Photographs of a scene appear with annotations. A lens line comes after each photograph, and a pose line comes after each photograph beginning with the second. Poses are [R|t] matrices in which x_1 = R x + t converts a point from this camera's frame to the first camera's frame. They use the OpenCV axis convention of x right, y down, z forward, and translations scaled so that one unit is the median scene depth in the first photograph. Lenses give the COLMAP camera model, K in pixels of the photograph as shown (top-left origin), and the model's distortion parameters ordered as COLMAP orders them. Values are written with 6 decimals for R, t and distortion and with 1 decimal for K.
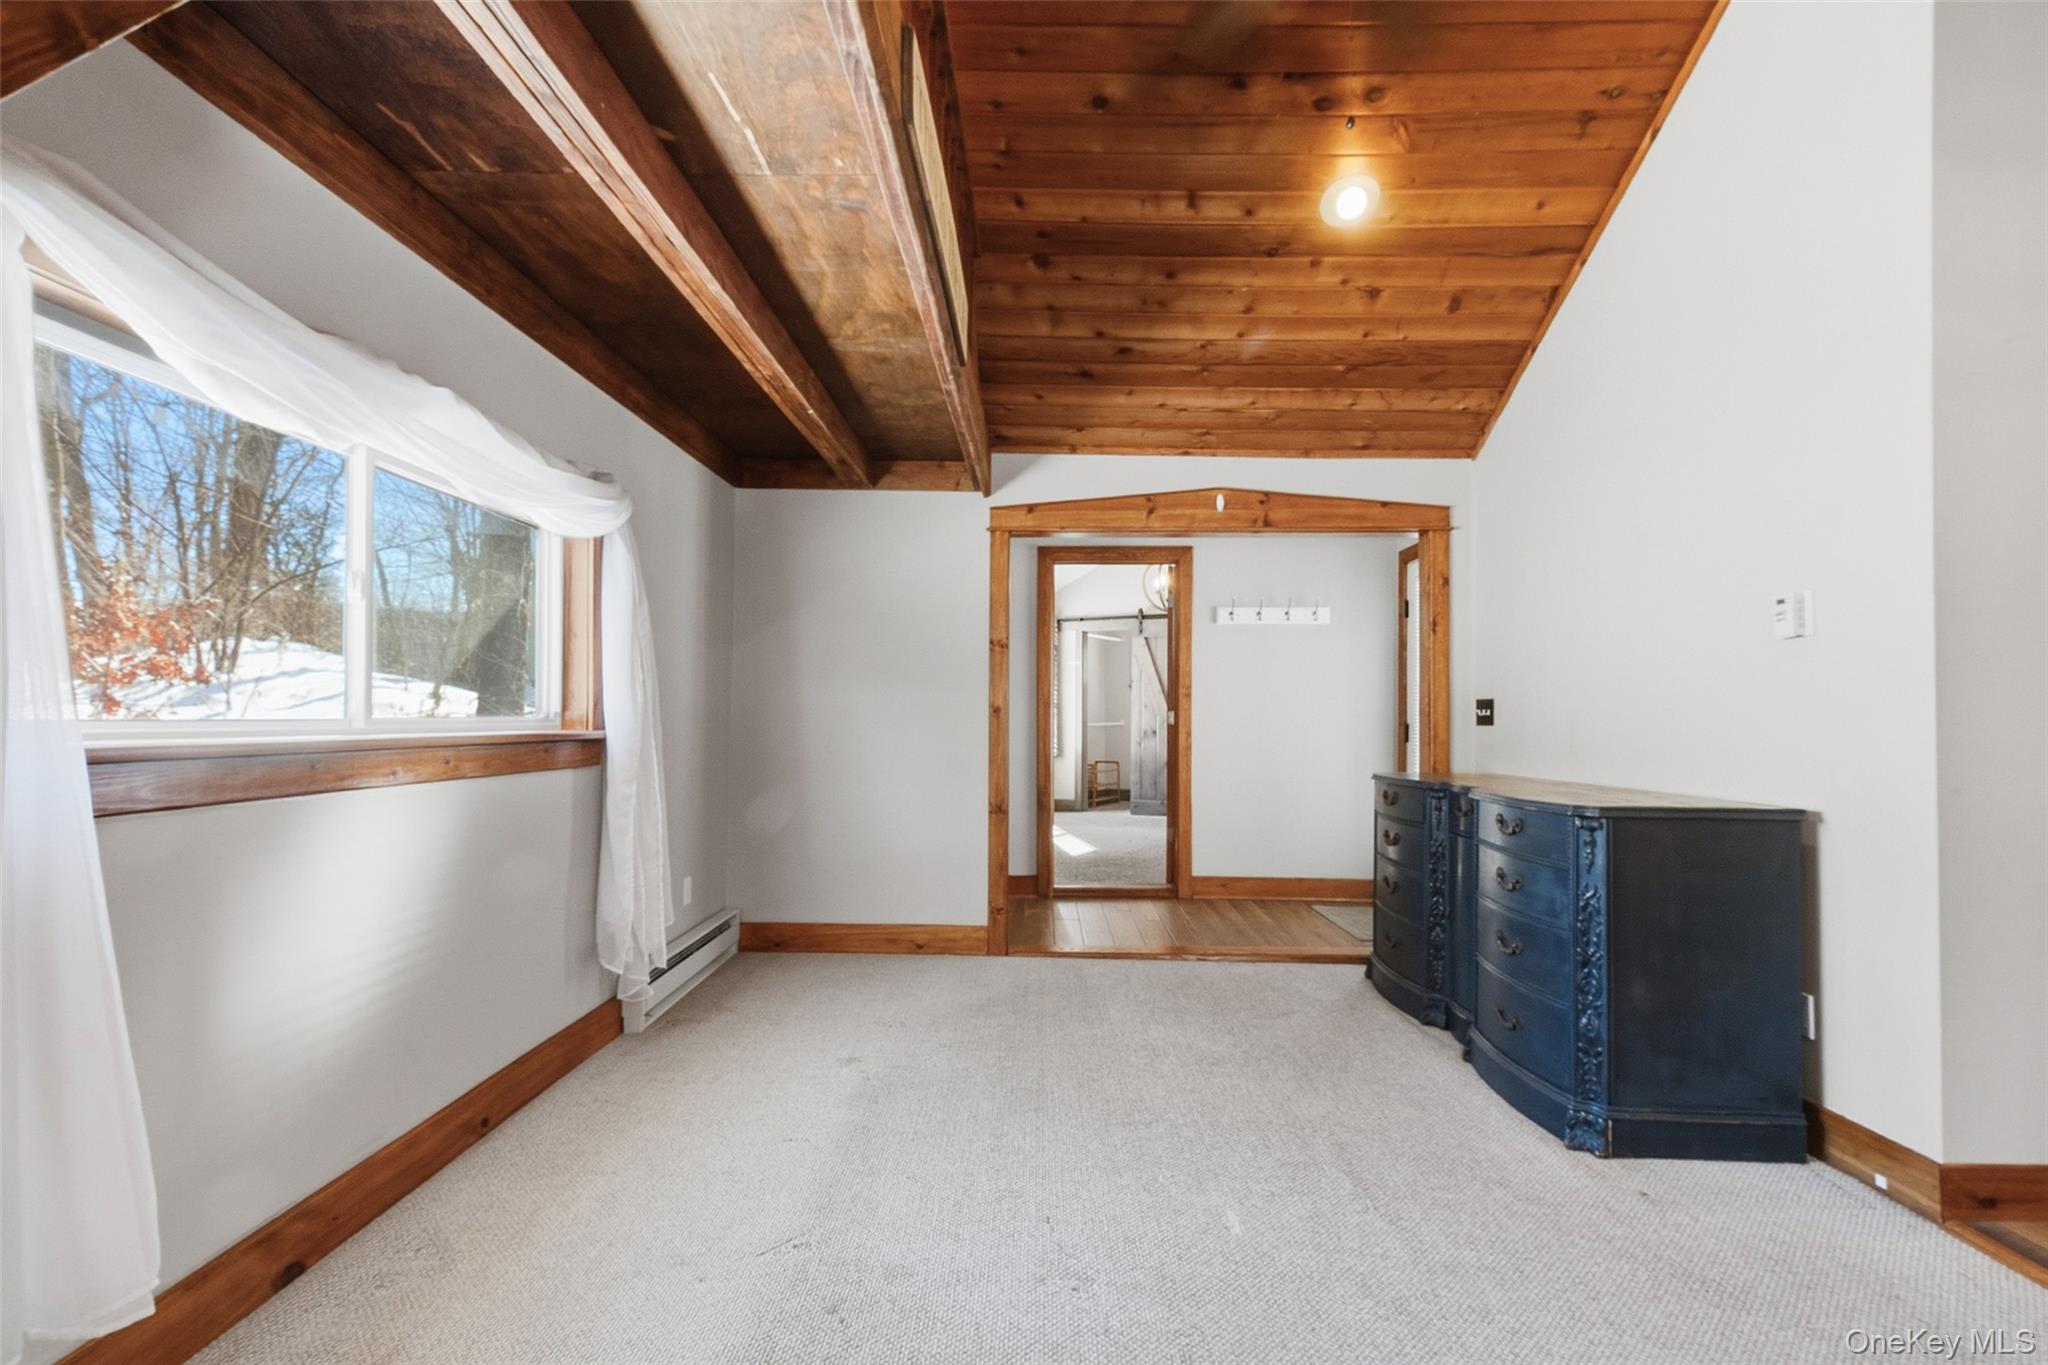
lens RADIAL K [[982.4, 0, 1031.5], [0, 982.4, 702.2], [0, 0, 1]] dist [0.008097, 0.000360]
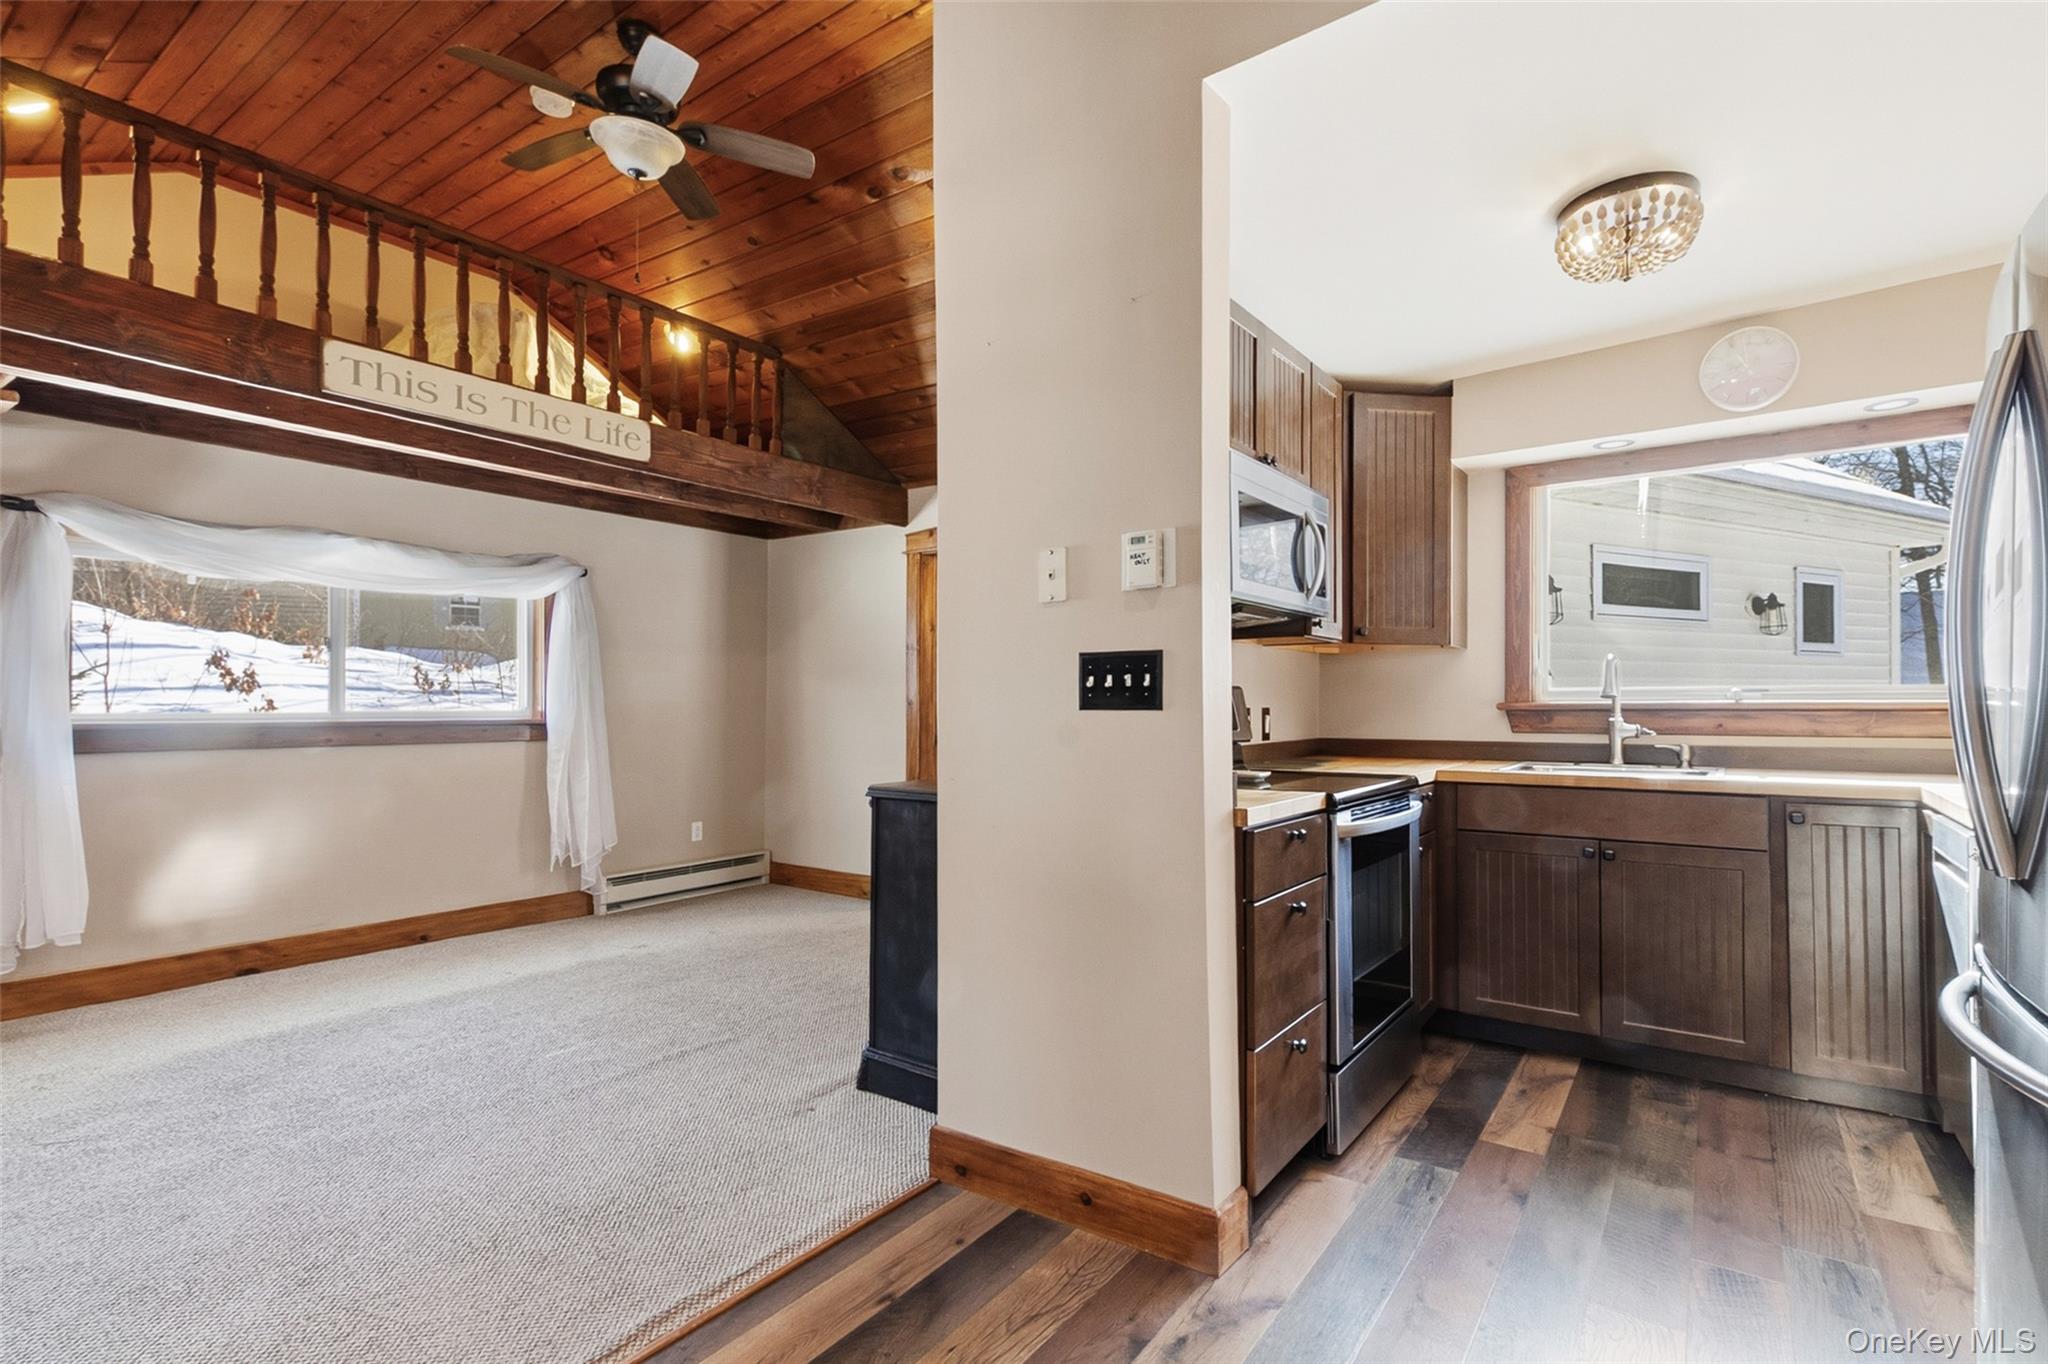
lens RADIAL K [[982.4, 0, 1031.5], [0, 982.4, 701.7], [0, 0, 1]] dist [0.008097, 0.000360]
pose [[0.818816, -0.008719, -0.573990, 1.070026], [0.013769, 0.999895, 0.004452, 0.004036], [0.573892, -0.011549, 0.818850, 0.132543]]
